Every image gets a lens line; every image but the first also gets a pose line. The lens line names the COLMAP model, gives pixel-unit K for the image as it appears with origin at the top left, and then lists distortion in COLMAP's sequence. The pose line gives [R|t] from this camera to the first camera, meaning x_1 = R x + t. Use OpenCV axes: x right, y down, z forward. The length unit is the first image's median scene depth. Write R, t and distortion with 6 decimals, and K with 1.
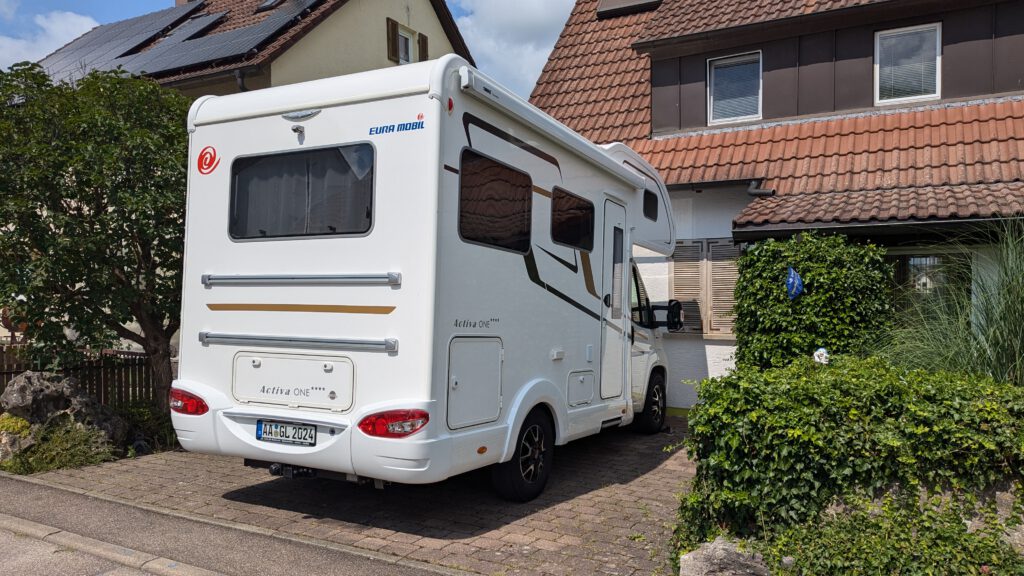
lens RADIAL K [[741.8, 0, 512.0], [0, 741.8, 288.0], [0, 0, 1]] dist [0.007981, -0.000493]
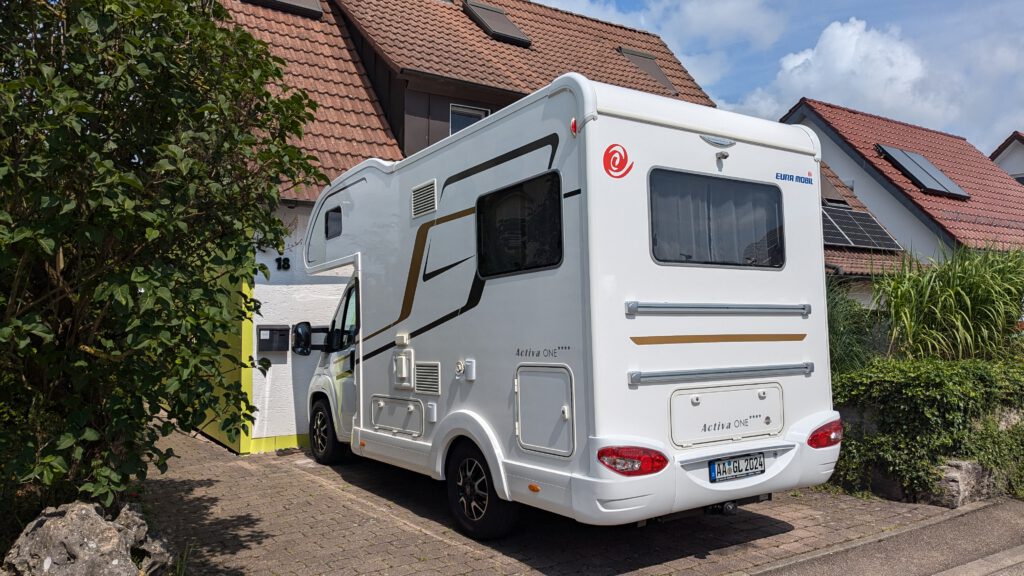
lens RADIAL K [[741.8, 0, 512.0], [0, 741.8, 288.0], [0, 0, 1]] dist [0.007981, -0.000493]
pose [[0.484117, 0.027719, 0.874564, -1.290937], [-0.007636, 0.999594, -0.027455, -0.010303], [-0.874970, 0.006613, 0.484132, 0.779084]]
